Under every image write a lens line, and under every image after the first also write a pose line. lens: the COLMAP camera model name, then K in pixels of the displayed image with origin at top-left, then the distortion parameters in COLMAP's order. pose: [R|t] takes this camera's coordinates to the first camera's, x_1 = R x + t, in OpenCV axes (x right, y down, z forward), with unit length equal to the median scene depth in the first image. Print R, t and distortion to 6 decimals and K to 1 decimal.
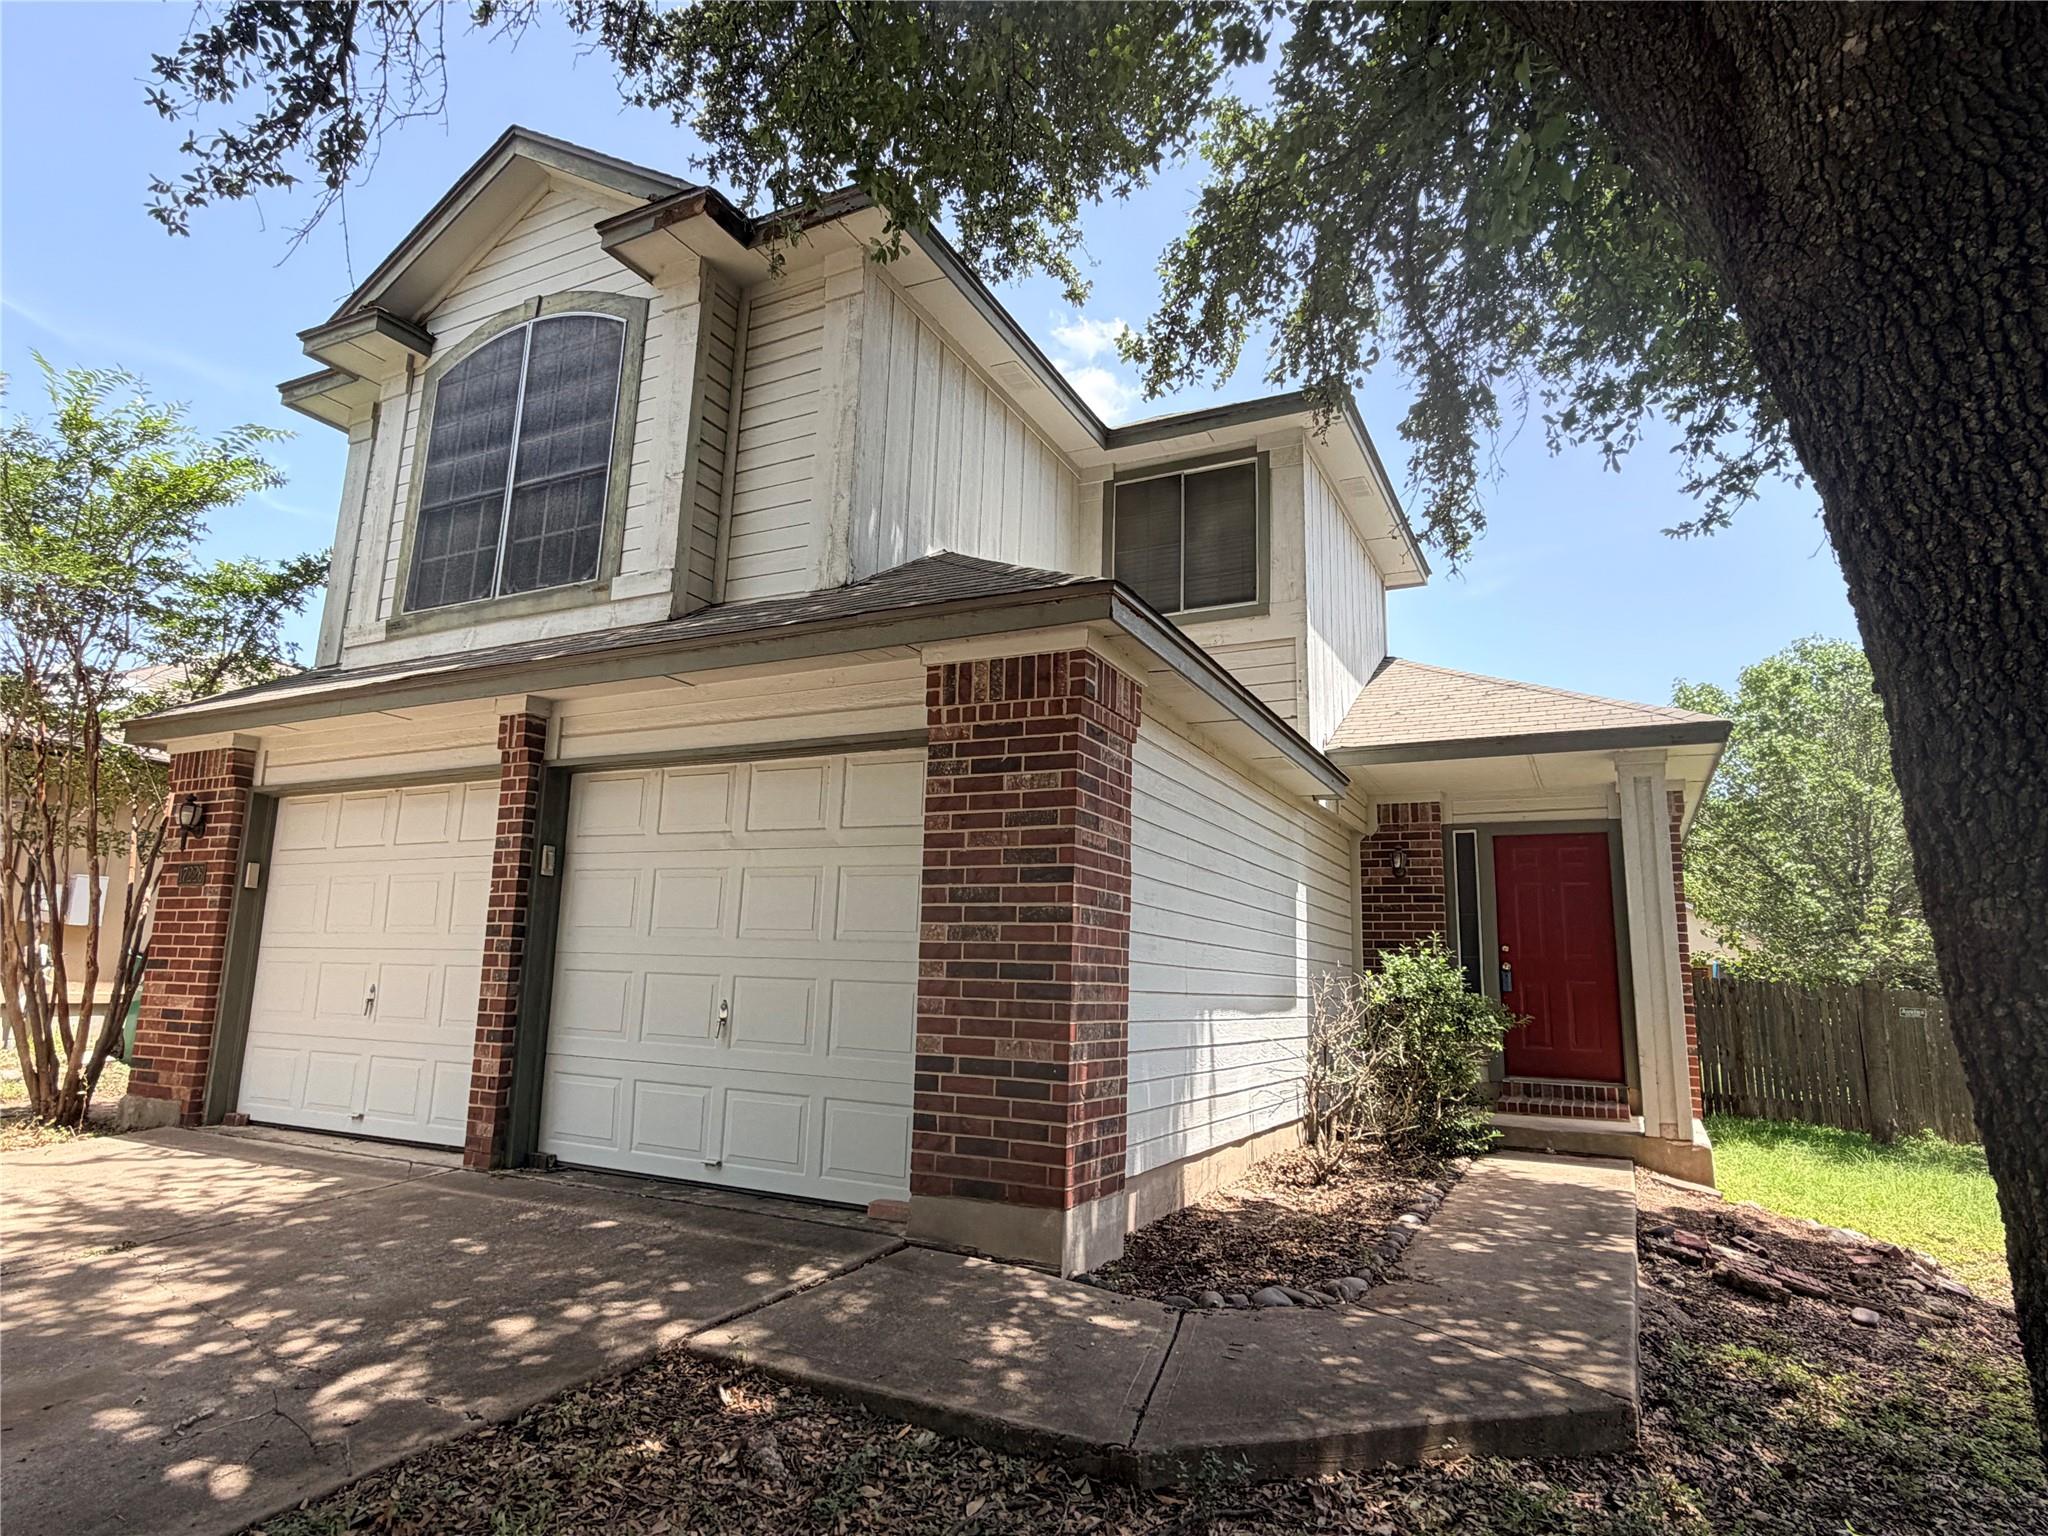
lens RADIAL K [[1138.3, 0, 1027.7], [0, 1138.3, 763.5], [0, 0, 1]] dist [-0.016409, 0.004054]
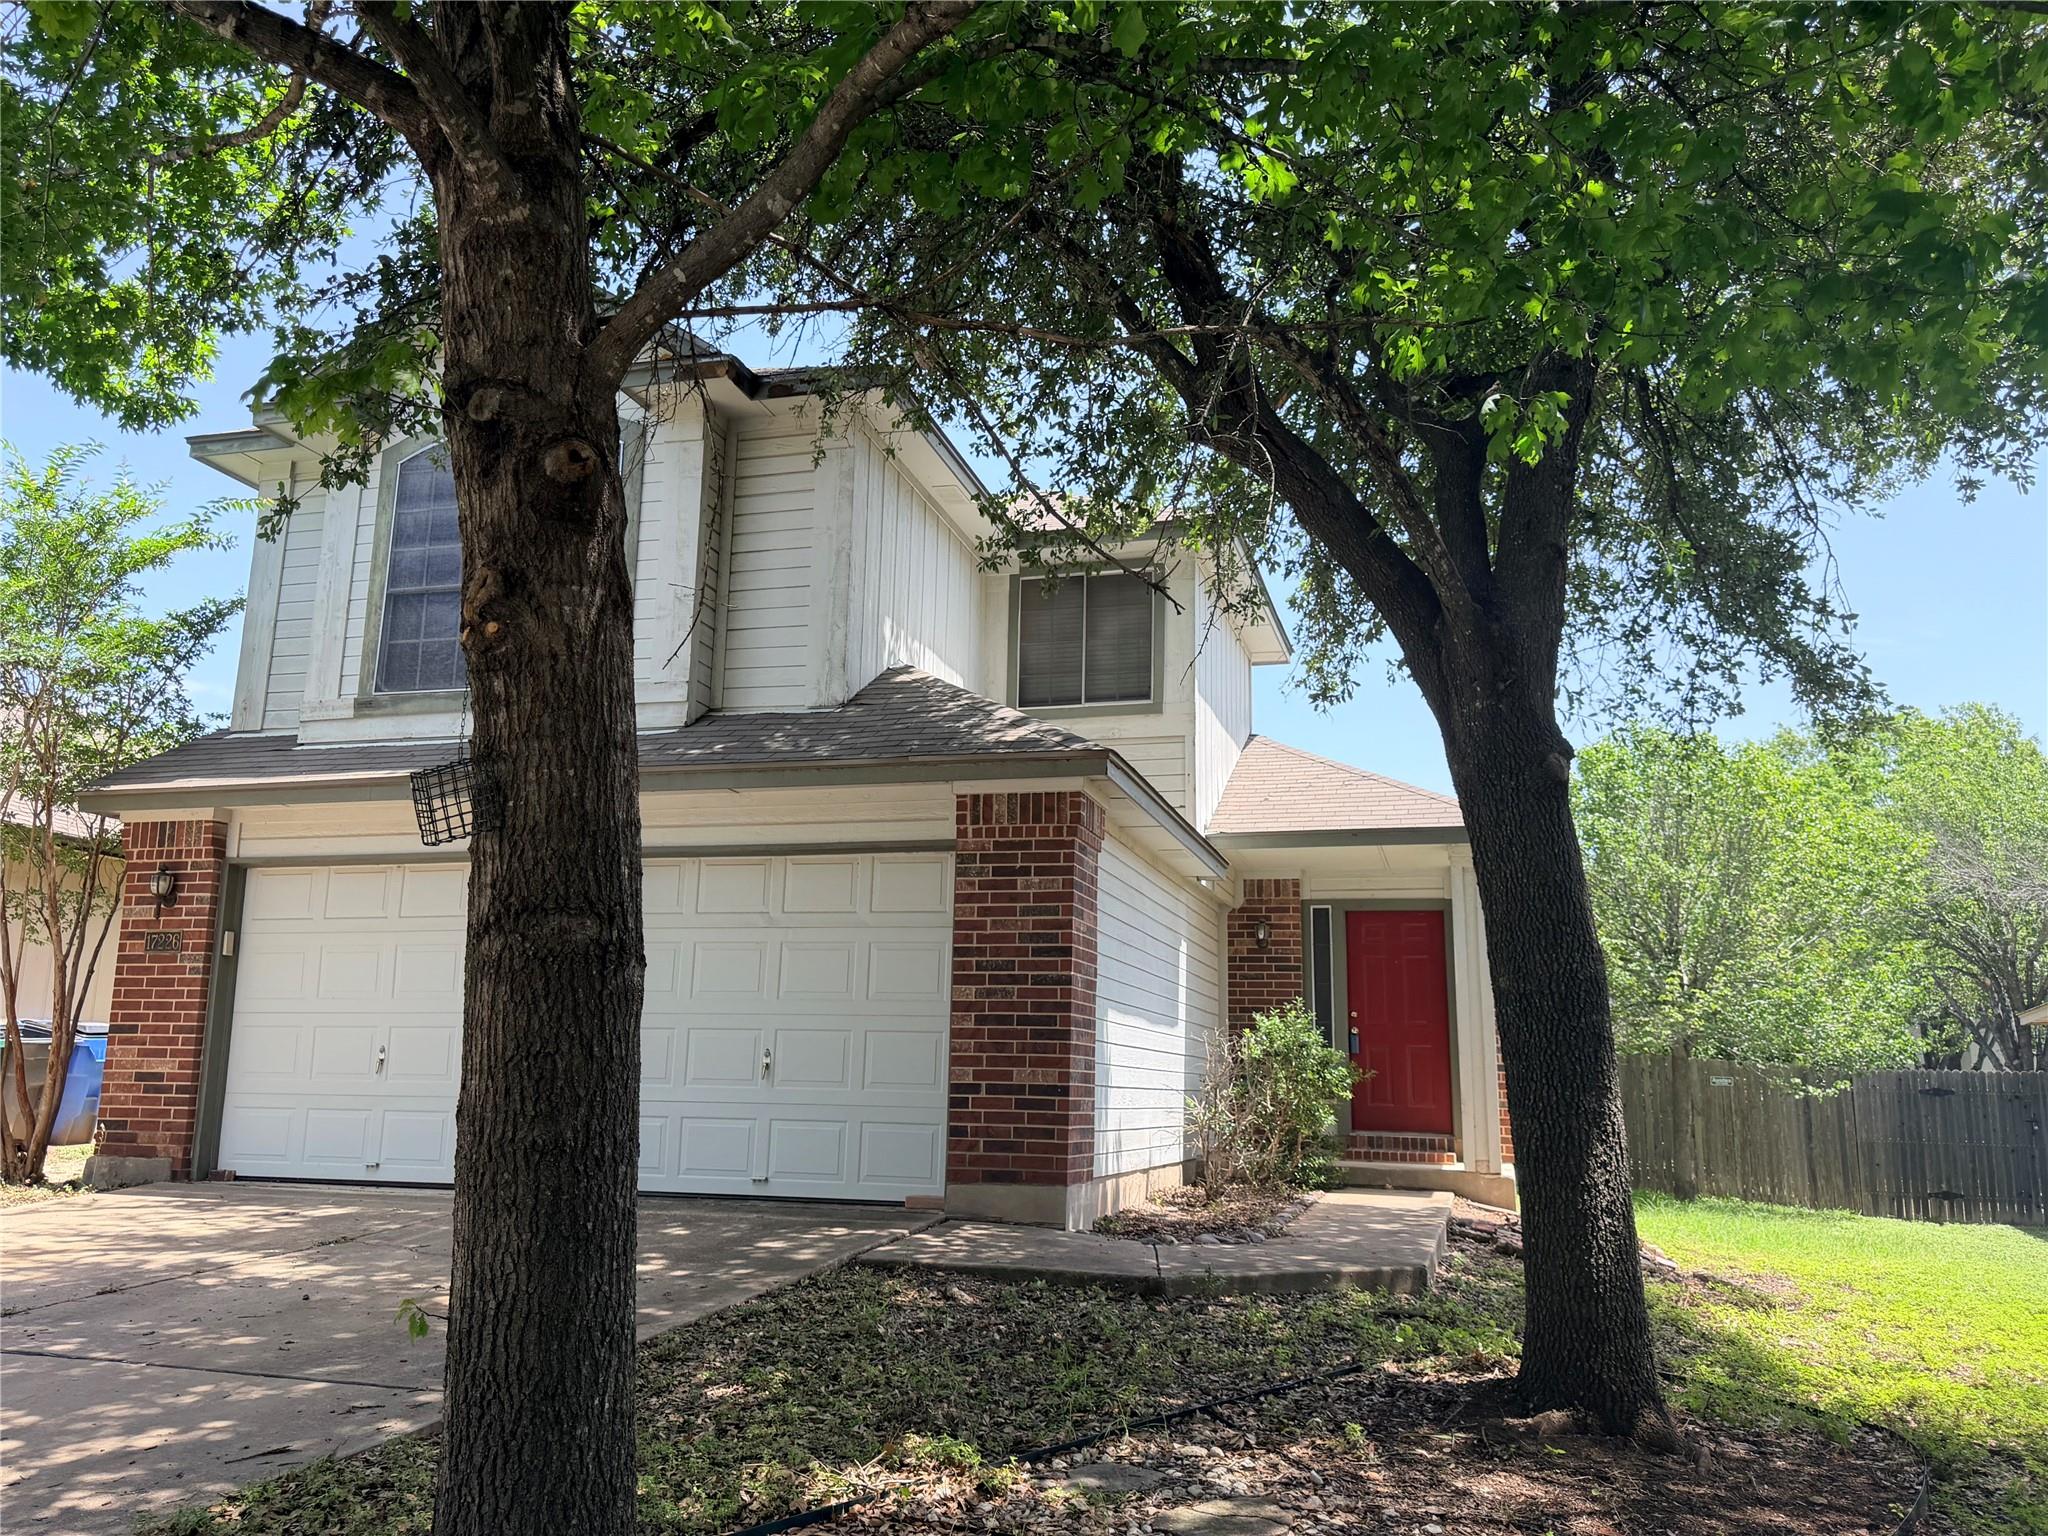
lens RADIAL K [[1557.3, 0, 1028.3], [0, 1557.3, 762.8], [0, 0, 1]] dist [0.036186, -0.028084]
pose [[0.981055, 0.030103, 0.191377, -0.254965], [-0.028418, 0.999529, -0.011542, -0.074193], [-0.191635, 0.005885, 0.981449, -0.584160]]
